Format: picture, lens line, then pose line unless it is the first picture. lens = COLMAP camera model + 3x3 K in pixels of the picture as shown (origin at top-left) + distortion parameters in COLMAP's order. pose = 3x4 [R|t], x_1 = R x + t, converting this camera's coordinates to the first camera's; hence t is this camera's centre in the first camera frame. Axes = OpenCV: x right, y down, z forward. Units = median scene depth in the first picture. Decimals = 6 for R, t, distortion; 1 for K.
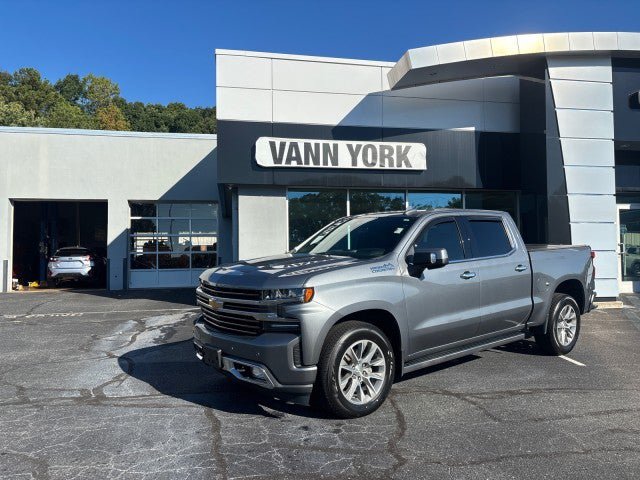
lens RADIAL K [[483.9, 0, 317.4], [0, 483.9, 239.9], [0, 0, 1]] dist [0.059448, -0.064442]
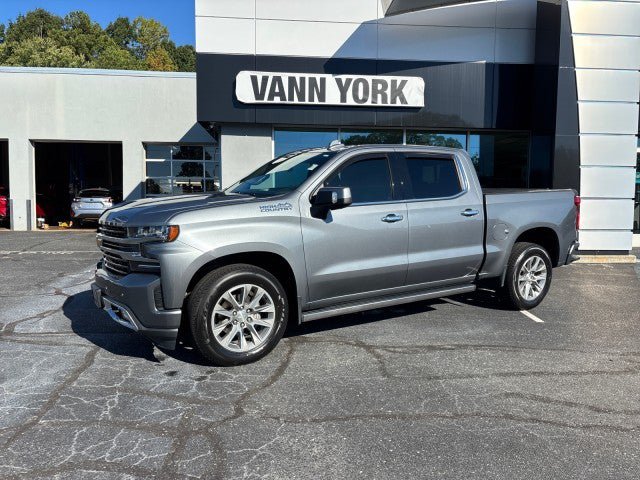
lens RADIAL K [[483.9, 0, 320.8], [0, 483.9, 241.6], [0, 0, 1]] dist [0.059448, -0.064442]
pose [[0.994018, 0.026443, -0.105966, 0.236084], [-0.014717, 0.993827, 0.109958, 0.016448], [0.108219, -0.107741, 0.988272, 0.085188]]
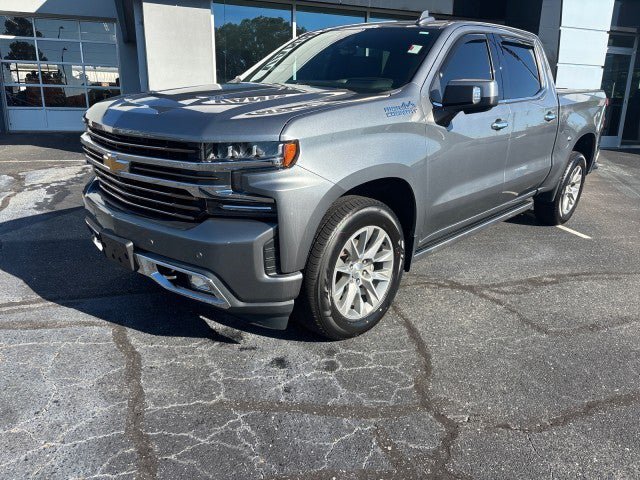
lens RADIAL K [[483.9, 0, 320.5], [0, 483.9, 240.8], [0, 0, 1]] dist [0.059448, -0.064442]
pose [[0.985863, -0.013411, 0.167019, -0.051640], [-0.038076, 0.952783, 0.301255, 0.026410], [-0.163173, -0.303356, 0.938802, 0.294695]]
